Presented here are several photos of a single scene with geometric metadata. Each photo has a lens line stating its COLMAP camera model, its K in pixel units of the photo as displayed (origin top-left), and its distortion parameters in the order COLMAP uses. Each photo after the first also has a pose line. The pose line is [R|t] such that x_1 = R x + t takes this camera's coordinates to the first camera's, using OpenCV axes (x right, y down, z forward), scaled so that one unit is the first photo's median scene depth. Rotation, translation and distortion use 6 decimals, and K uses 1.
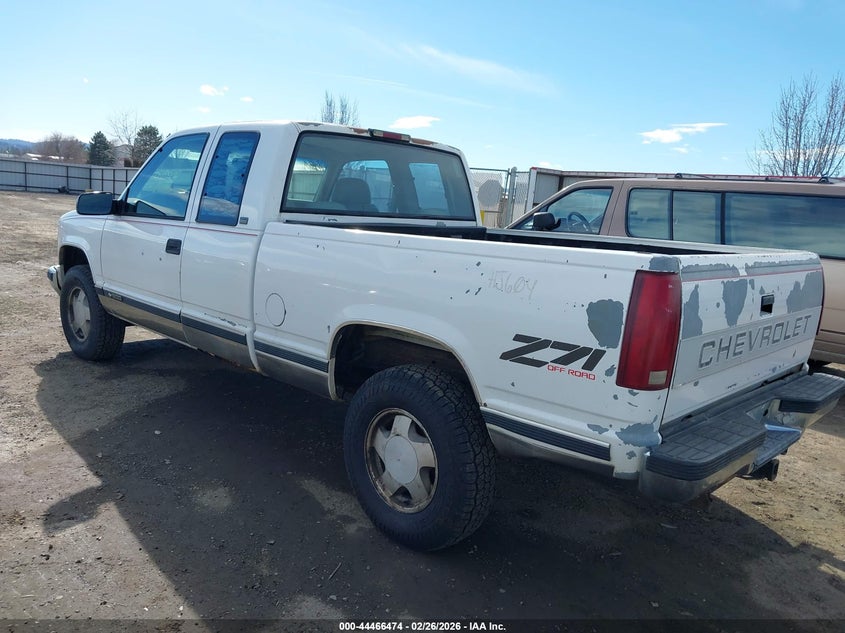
lens RADIAL K [[673.2, 0, 422.5], [0, 673.2, 316.5], [0, 0, 1]] dist [0.002688, -0.002100]
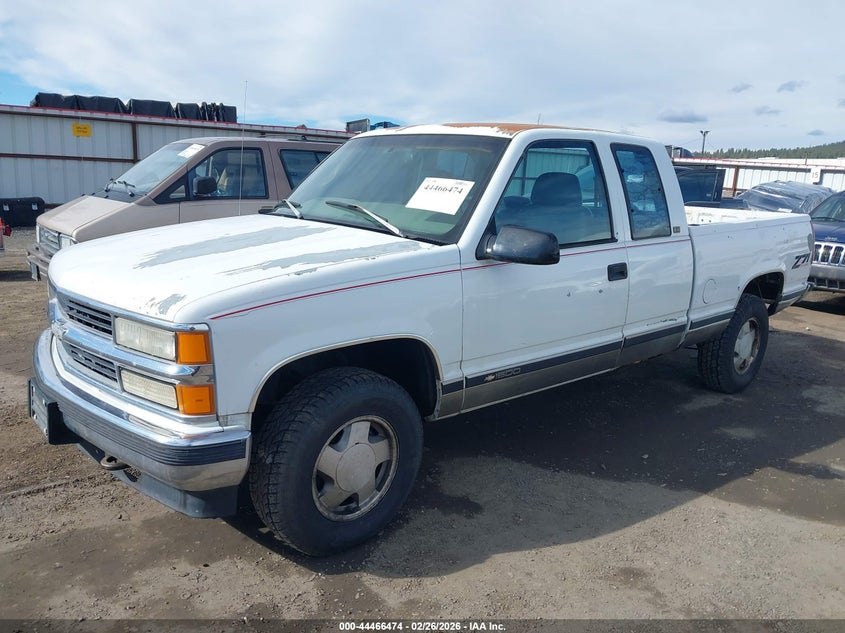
lens RADIAL K [[673.2, 0, 422.5], [0, 673.2, 316.5], [0, 0, 1]] dist [0.002688, -0.002100]
pose [[0.077038, -0.272479, 0.959073, -0.988447], [0.140275, 0.955325, 0.260147, -0.246958], [-0.987111, 0.114493, 0.111818, 0.898362]]
